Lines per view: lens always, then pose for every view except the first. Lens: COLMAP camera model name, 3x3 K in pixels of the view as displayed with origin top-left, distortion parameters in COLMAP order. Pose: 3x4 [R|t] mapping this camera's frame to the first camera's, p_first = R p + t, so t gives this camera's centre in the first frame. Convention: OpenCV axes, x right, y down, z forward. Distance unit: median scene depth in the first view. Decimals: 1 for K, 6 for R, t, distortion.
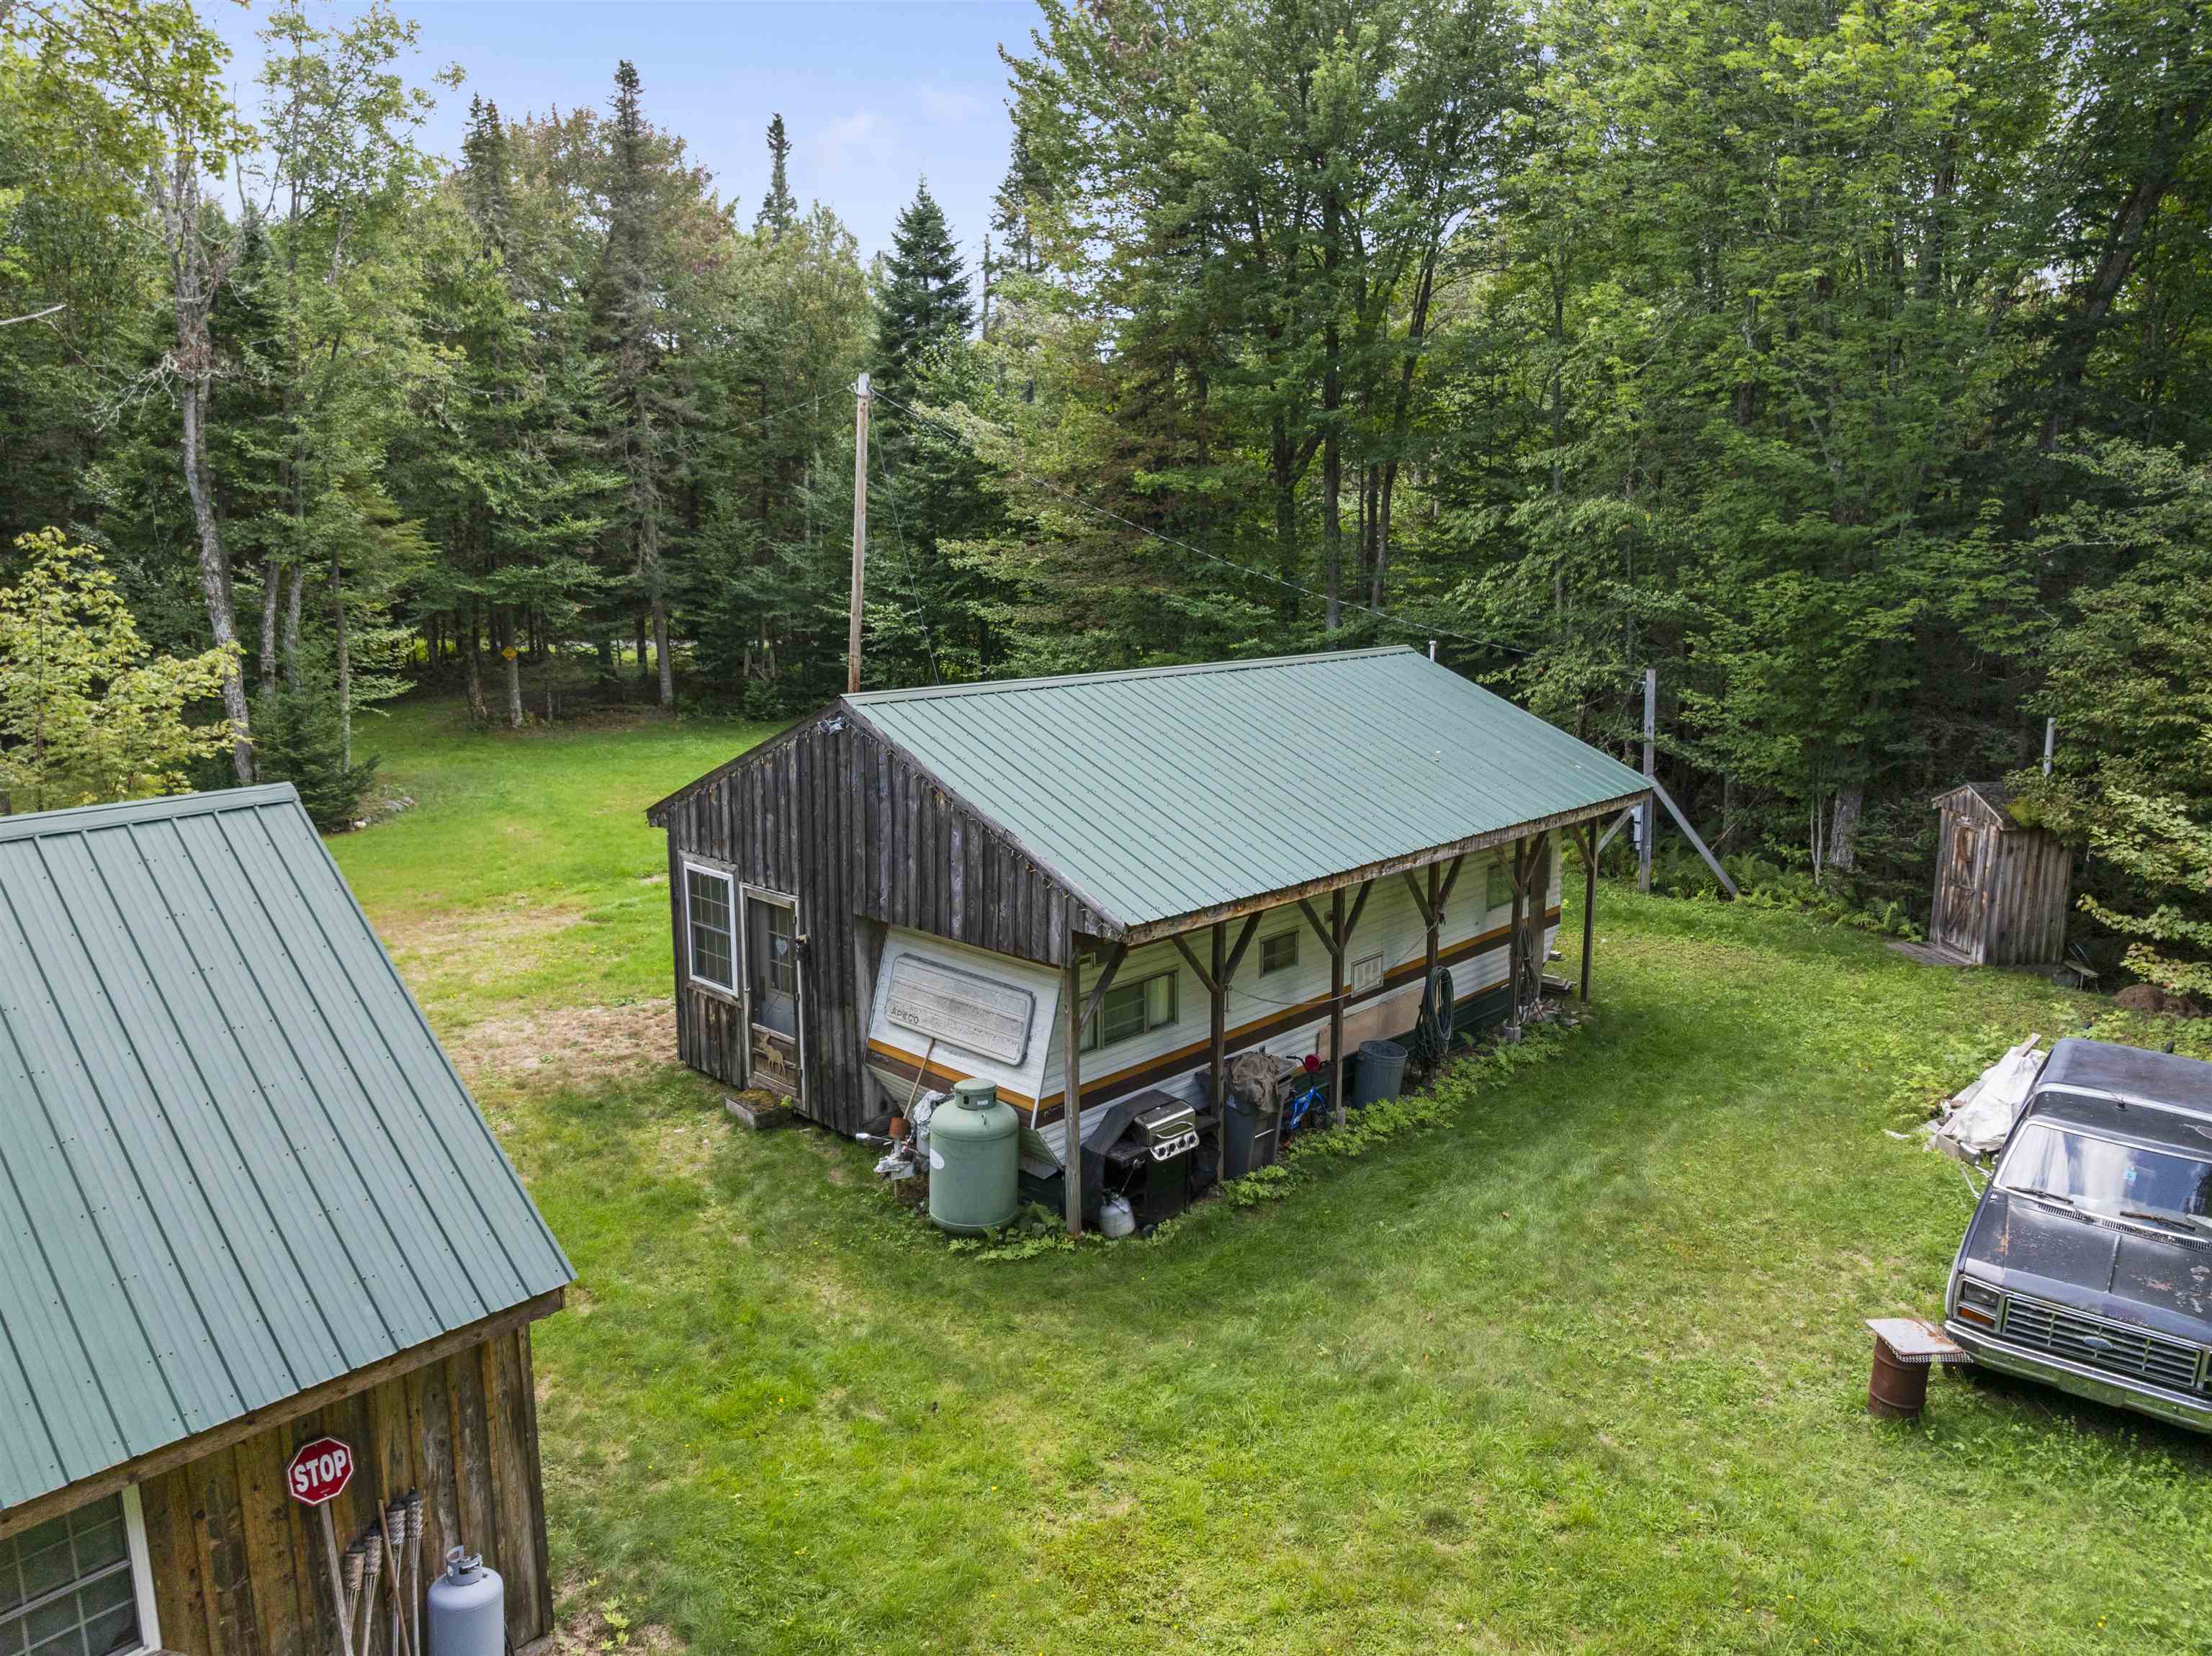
lens RADIAL K [[1568.3, 0, 1106.0], [0, 1568.3, 828.0], [0, 0, 1]] dist [-0.088560, 0.051453]
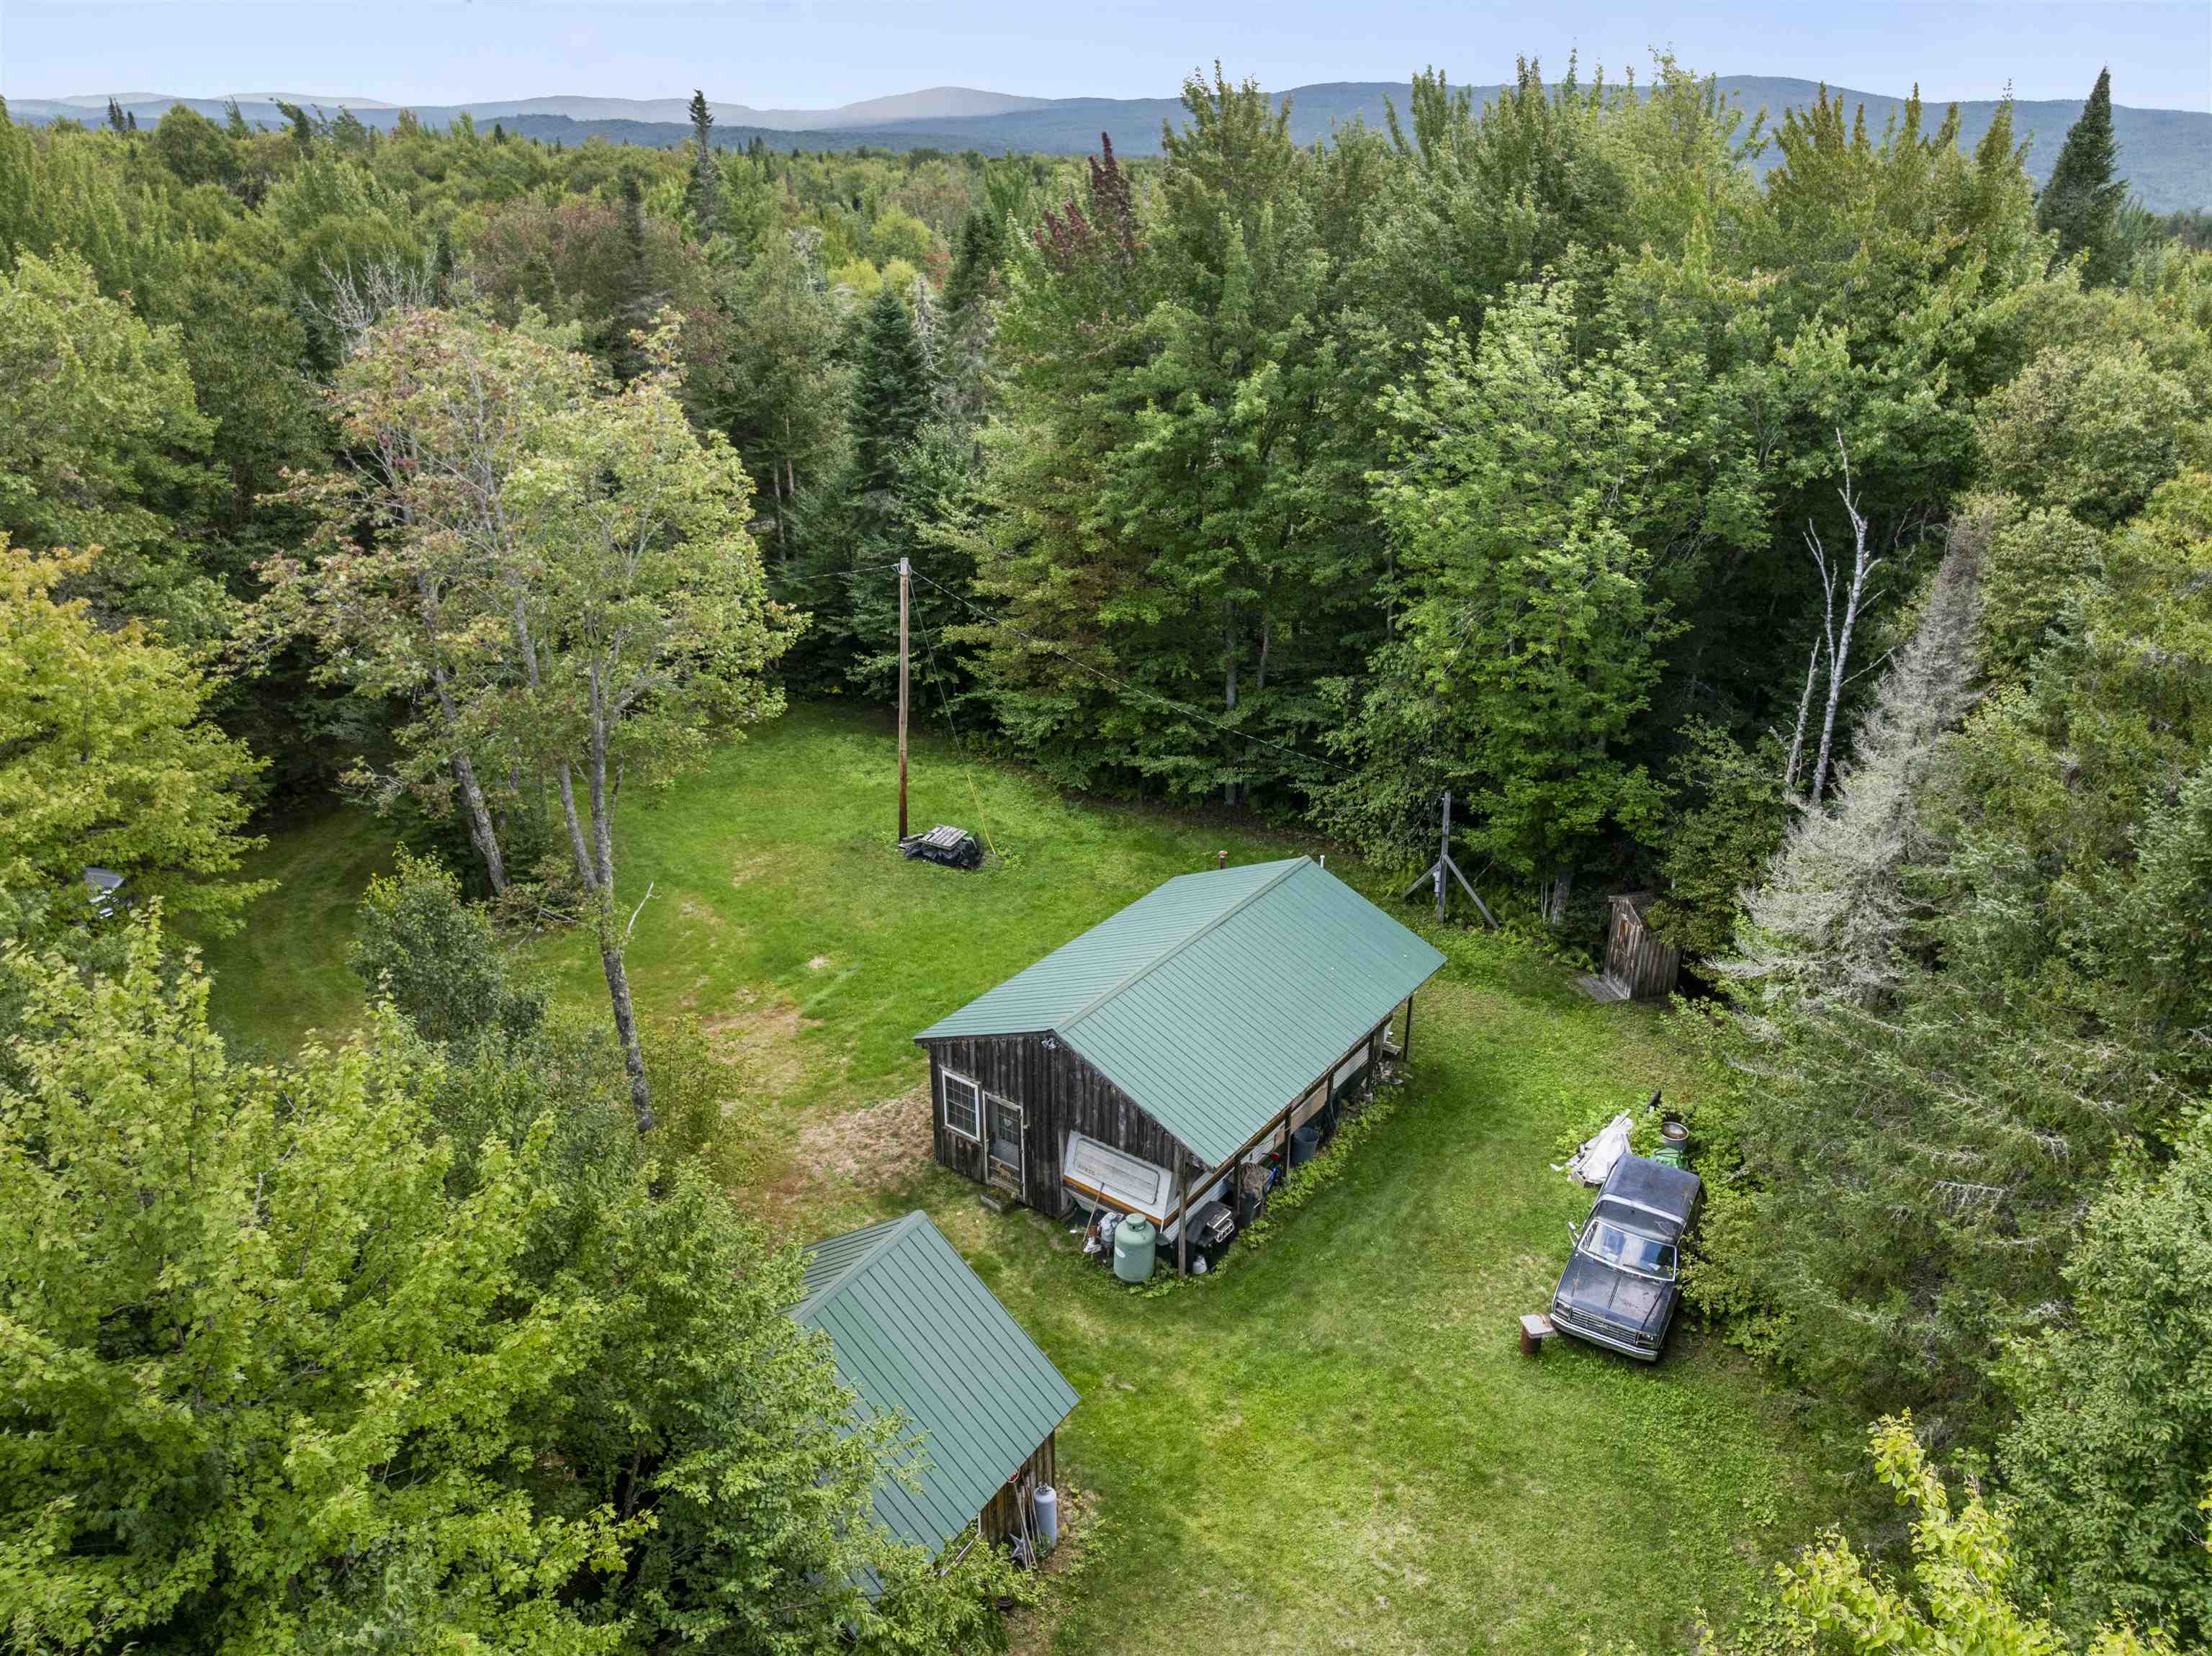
lens RADIAL K [[1568.3, 0, 1106.0], [0, 1568.3, 828.0], [0, 0, 1]] dist [-0.088560, 0.051453]
pose [[0.991745, -0.053073, 0.116730, -0.320020], [0.023927, 0.970932, 0.238156, -0.805190], [-0.125977, -0.233397, 0.964186, -0.875556]]
